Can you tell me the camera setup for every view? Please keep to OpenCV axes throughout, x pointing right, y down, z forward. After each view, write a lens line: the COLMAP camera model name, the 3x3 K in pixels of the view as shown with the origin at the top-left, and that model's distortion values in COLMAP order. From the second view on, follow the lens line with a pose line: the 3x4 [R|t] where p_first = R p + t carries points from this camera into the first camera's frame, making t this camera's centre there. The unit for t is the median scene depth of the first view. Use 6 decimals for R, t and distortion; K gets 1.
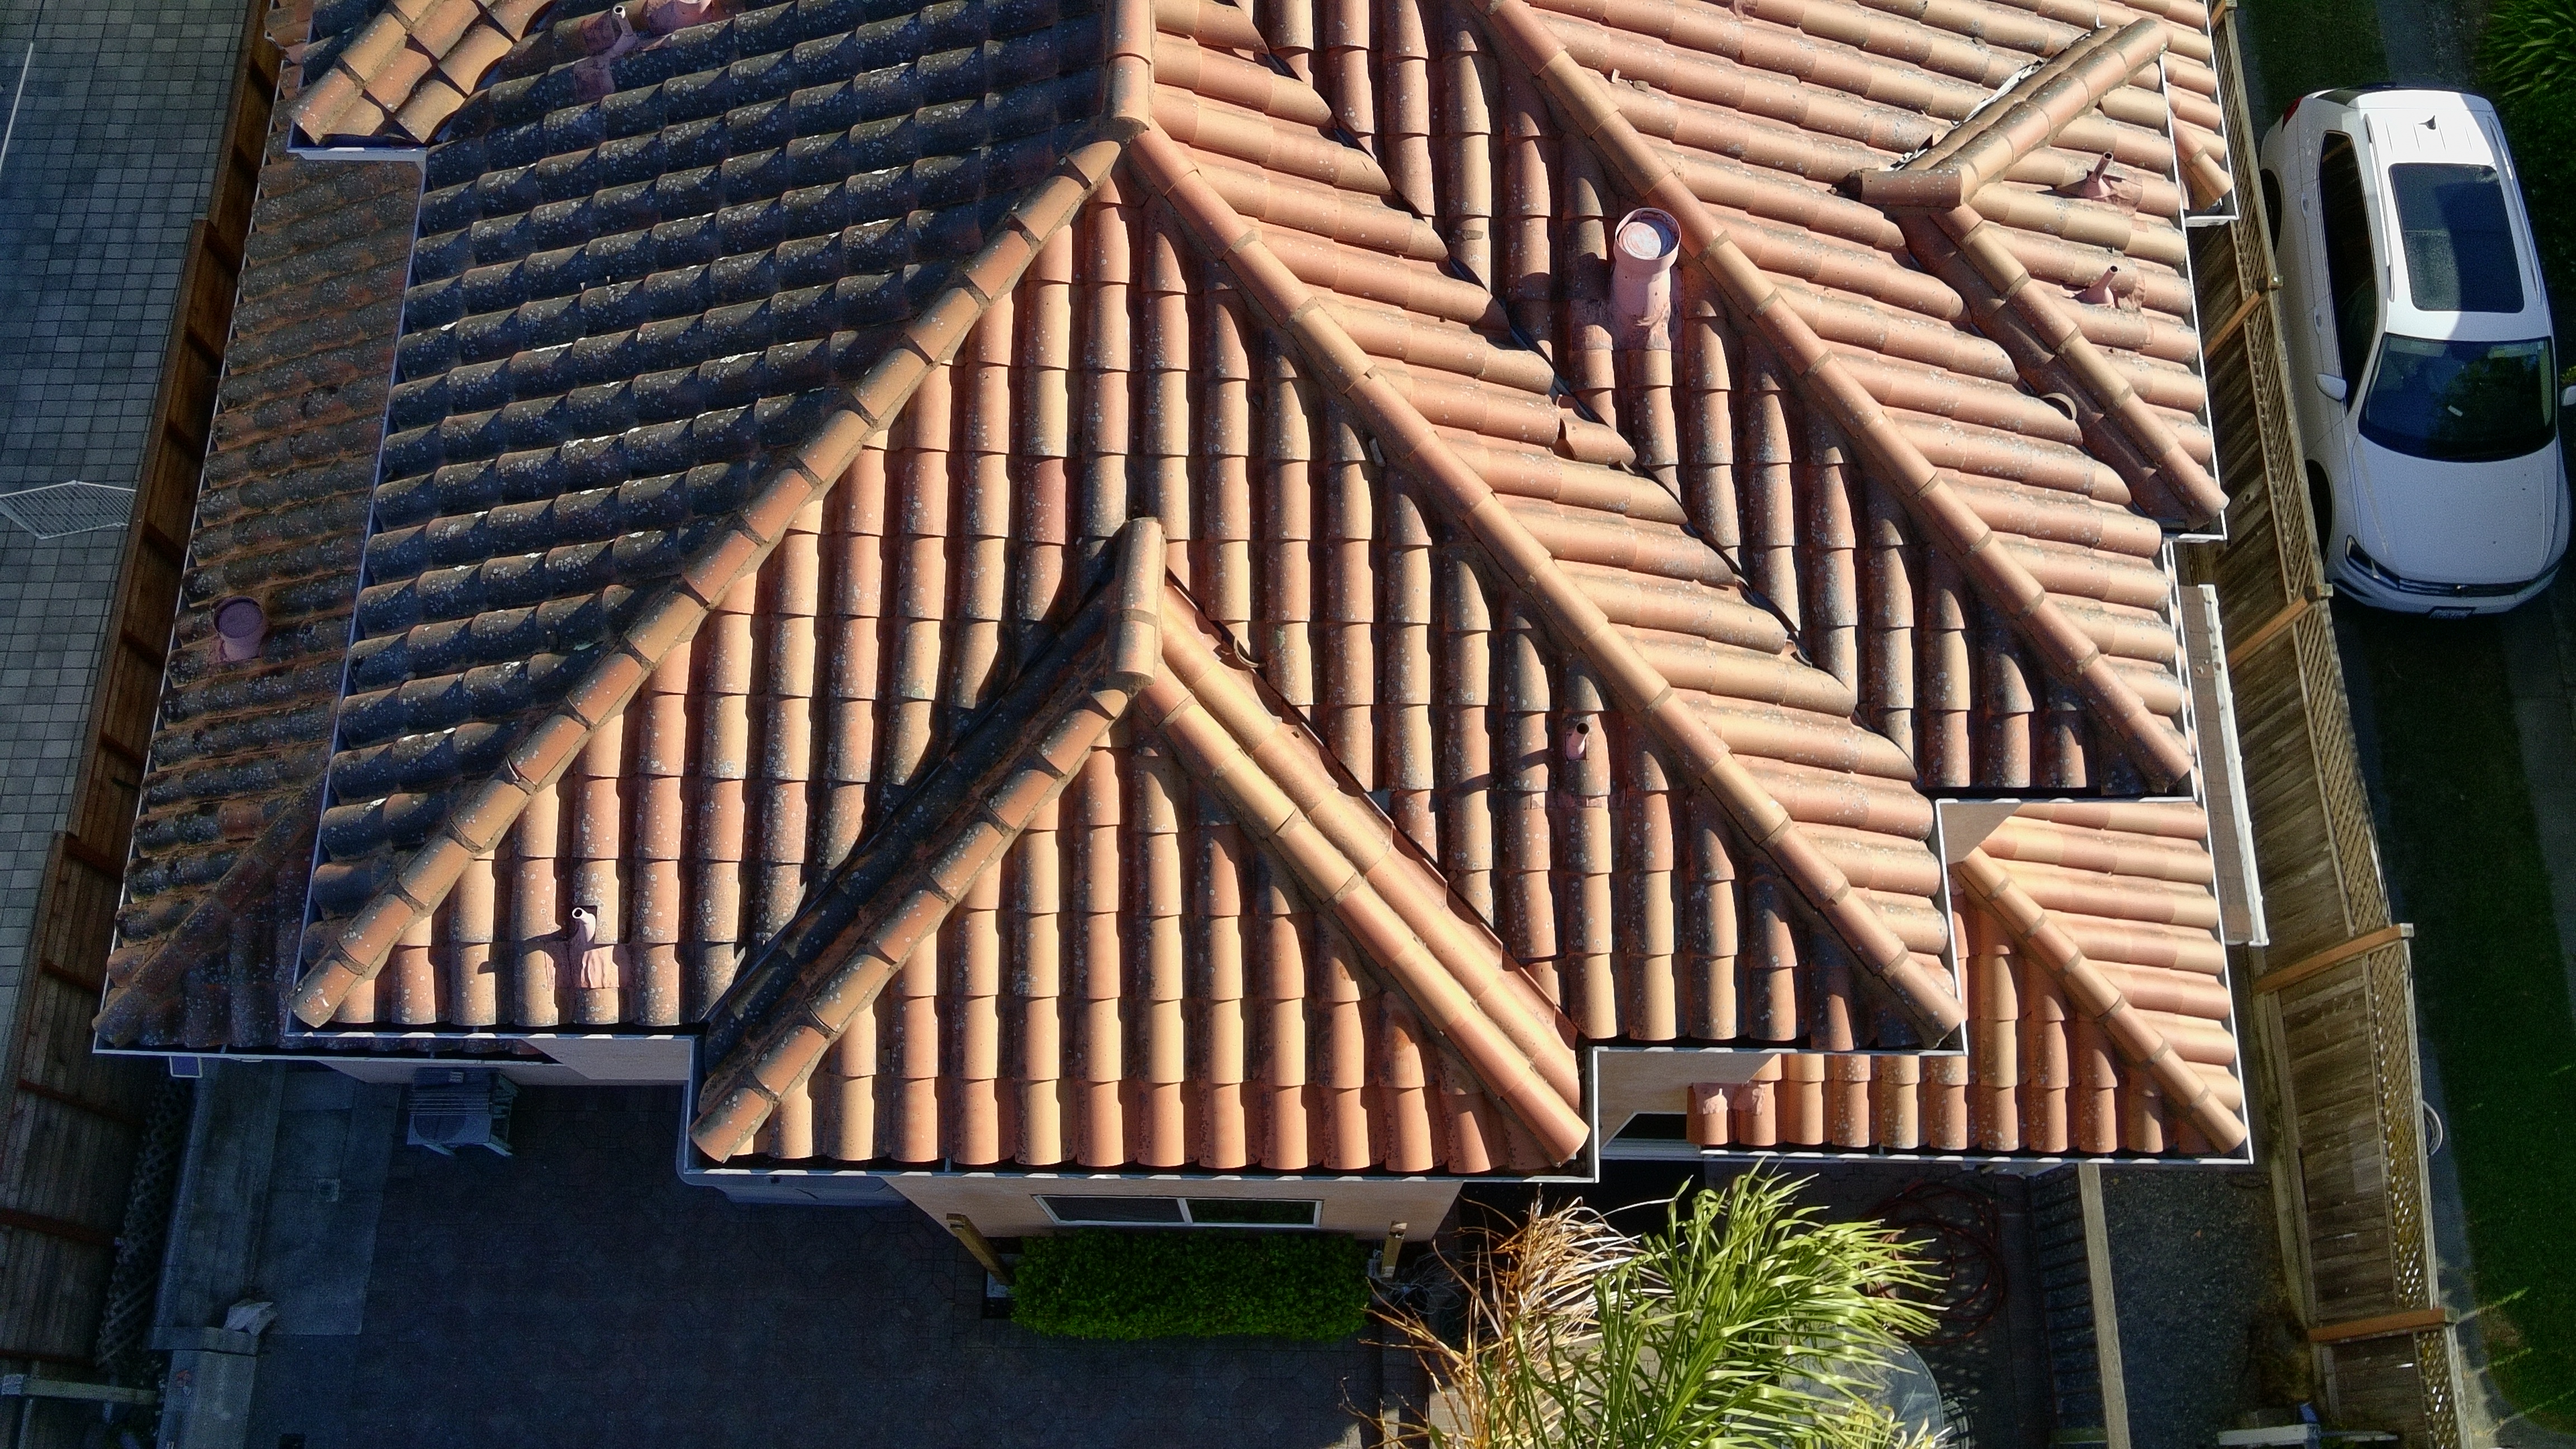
lens RADIAL K [[2157.9, 0, 1255.5], [0, 2157.9, 733.3], [0, 0, 1]] dist [0.075638, -0.107200]
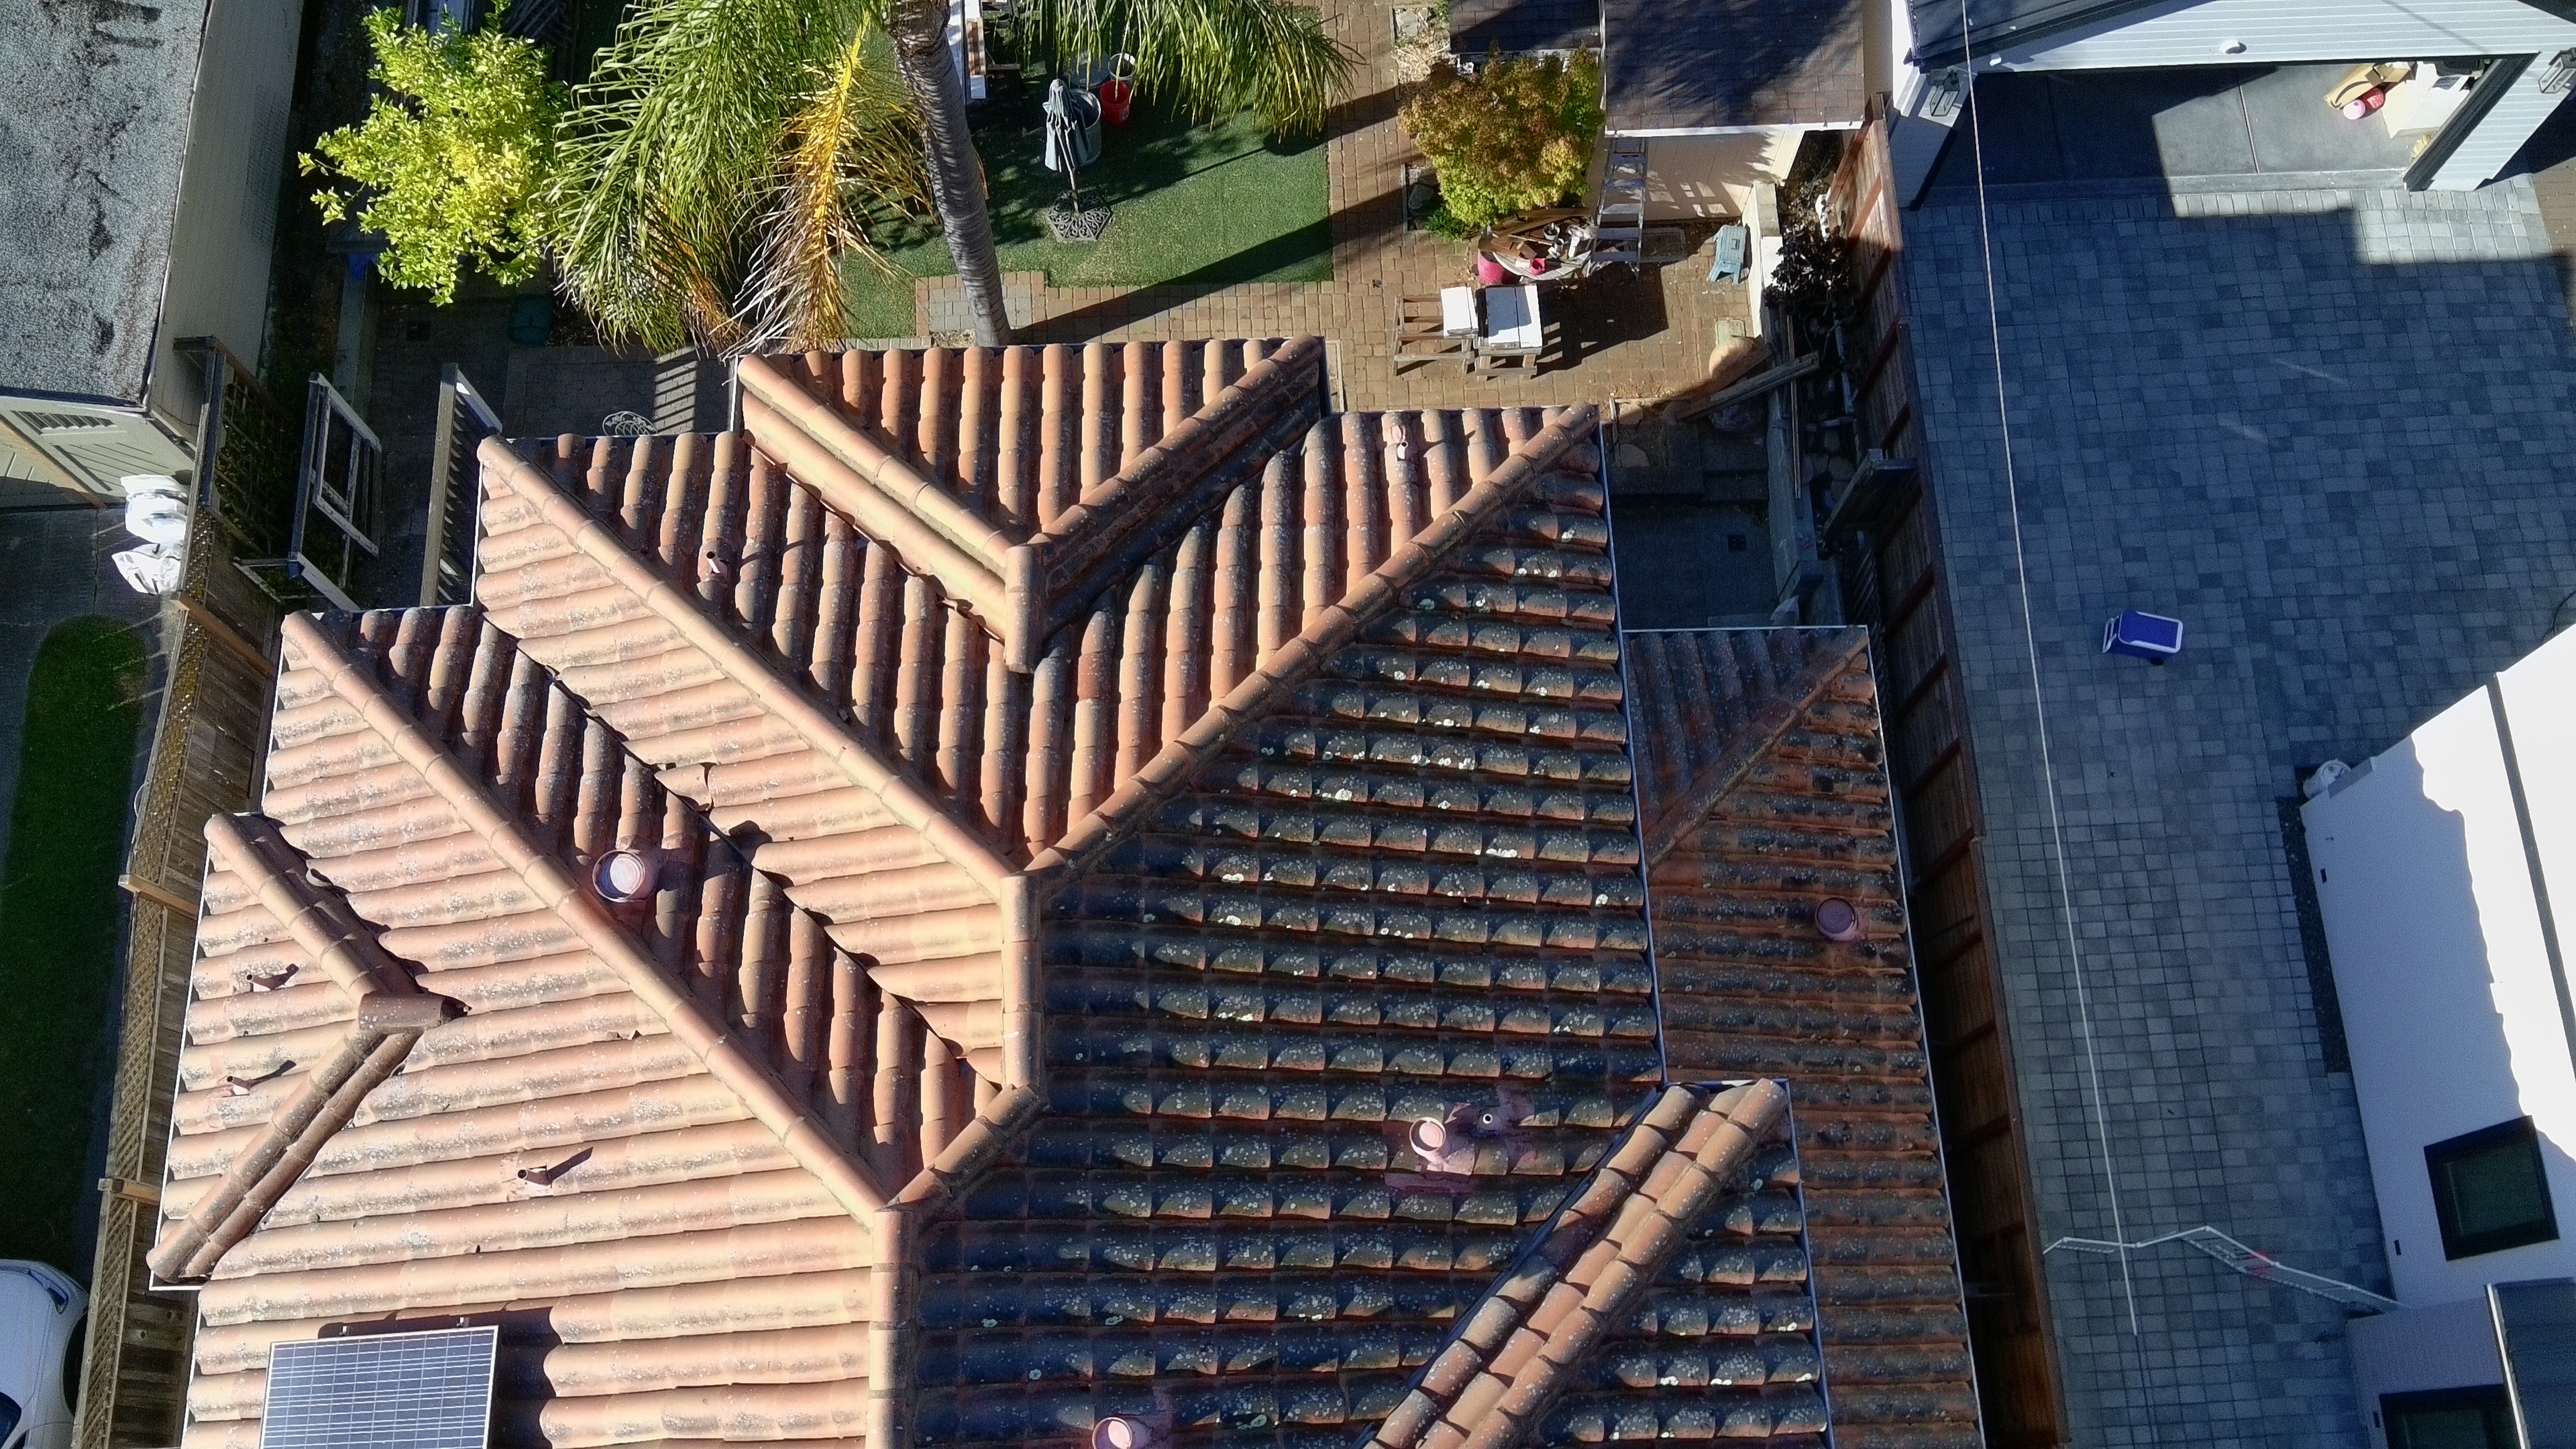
lens RADIAL K [[2137.9, 0, 1267.2], [0, 2137.9, 746.5], [0, 0, 1]] dist [0.116751, -0.195954]
pose [[-0.998542, 0.053903, -0.003029, -0.184026], [-0.044059, -0.781185, 0.622743, -0.903811], [0.031201, 0.621969, 0.782420, -0.022447]]
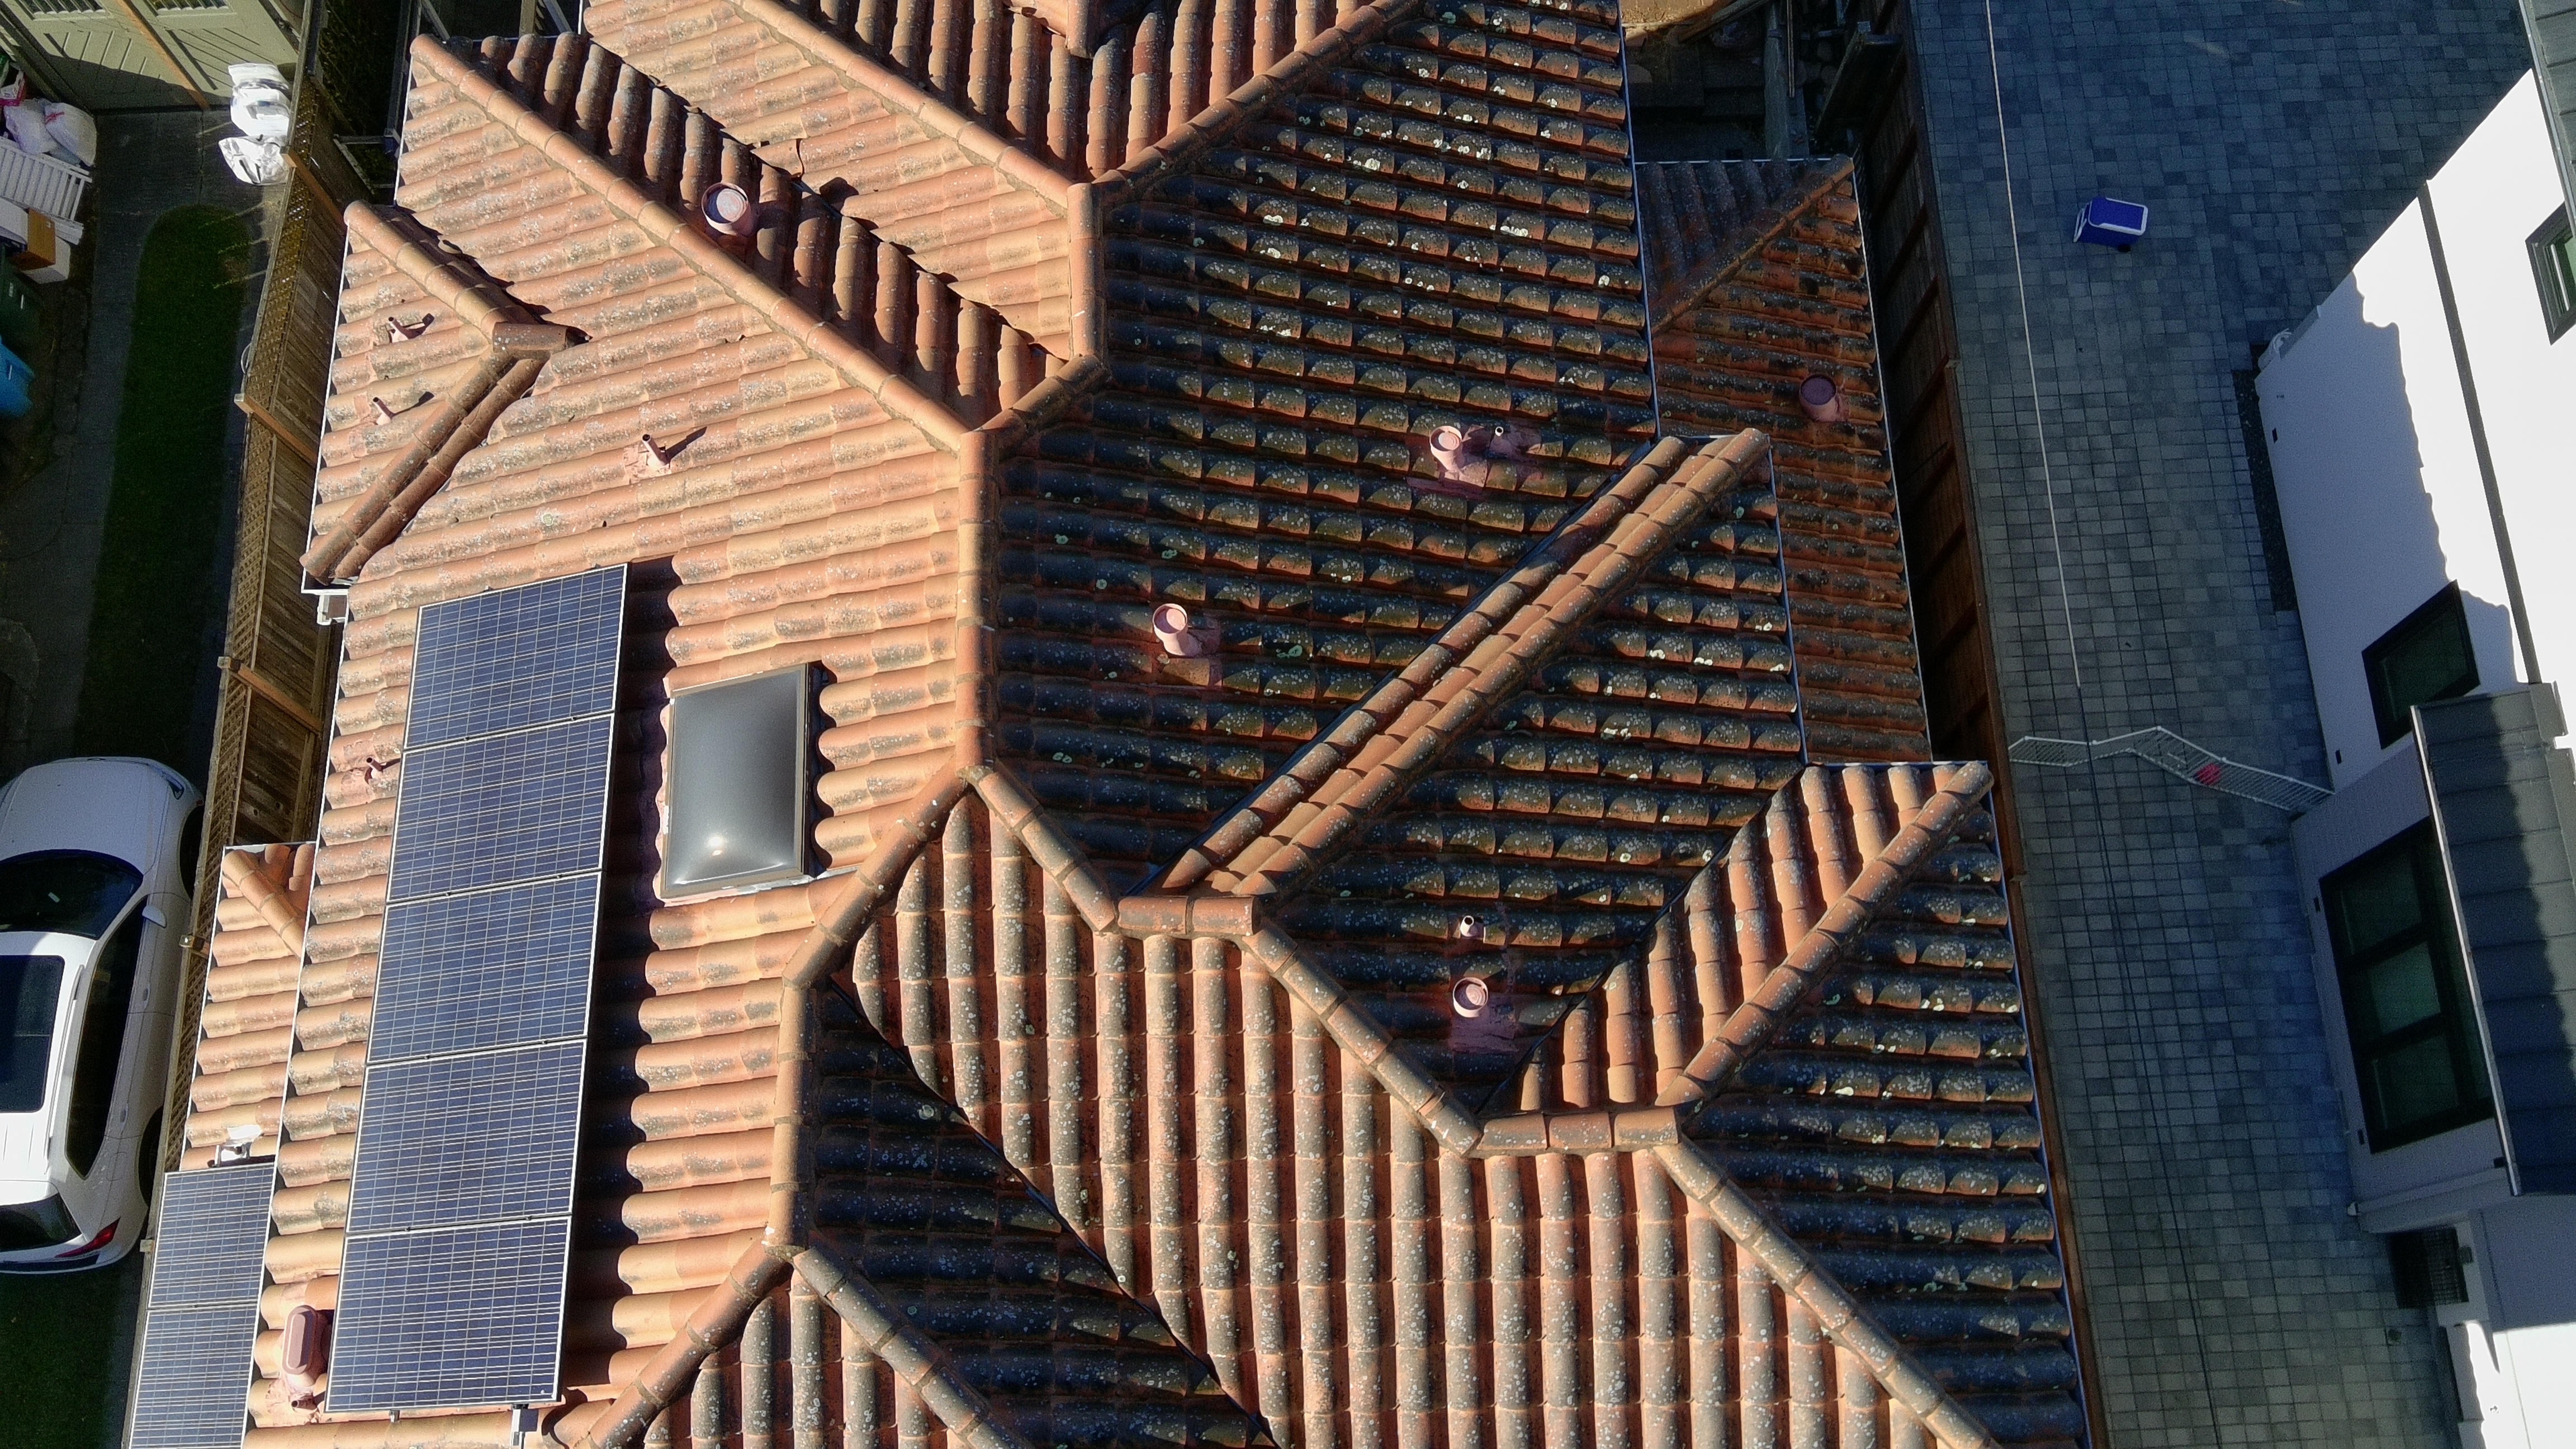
lens RADIAL K [[2137.9, 0, 1267.7], [0, 2137.9, 744.2], [0, 0, 1]] dist [0.116751, -0.195954]
pose [[-0.998883, 0.047234, -0.001326, -0.144383], [-0.037819, -0.782319, 0.621729, -1.298824], [0.028329, 0.621084, 0.783232, 0.110998]]
